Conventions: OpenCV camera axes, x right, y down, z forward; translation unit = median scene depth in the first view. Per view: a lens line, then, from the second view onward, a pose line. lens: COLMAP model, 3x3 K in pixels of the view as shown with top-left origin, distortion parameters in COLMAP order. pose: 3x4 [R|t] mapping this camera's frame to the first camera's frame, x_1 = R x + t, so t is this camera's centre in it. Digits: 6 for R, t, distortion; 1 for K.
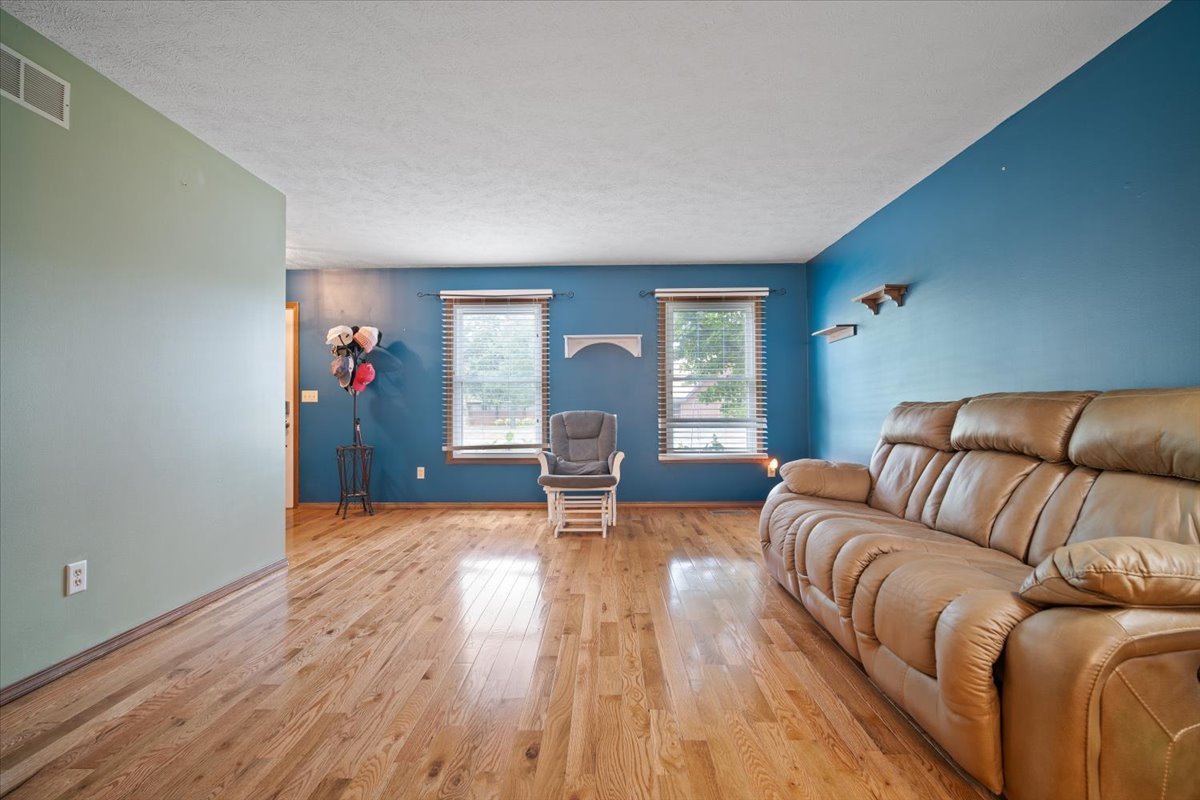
lens RADIAL K [[526.6, 0, 600.0], [0, 526.6, 400.0], [0, 0, 1]] dist [-0.002375, -0.000223]
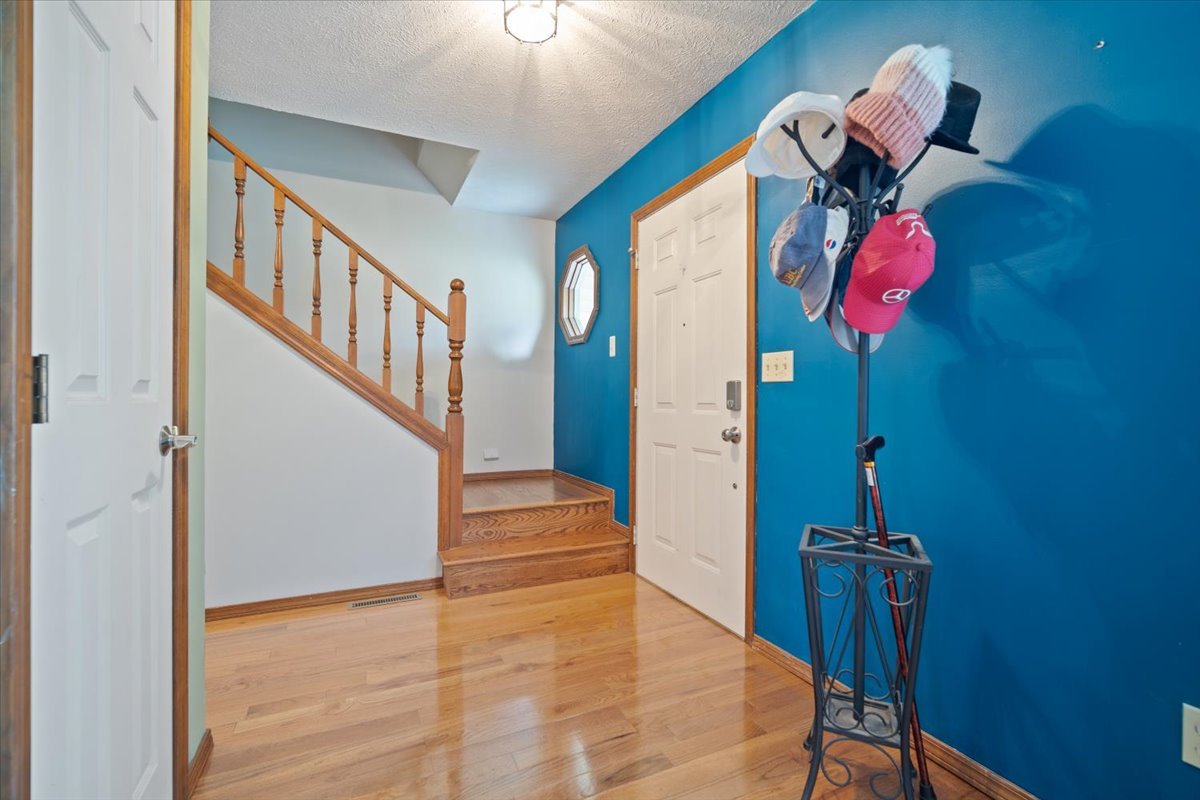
lens RADIAL K [[526.6, 0, 600.0], [0, 526.6, 400.0], [0, 0, 1]] dist [-0.002375, -0.000223]
pose [[0.460206, 0.013751, -0.887706, -0.270357], [0.004682, 0.999829, 0.017915, 0.009839], [0.887800, -0.012401, 0.460063, 0.712011]]
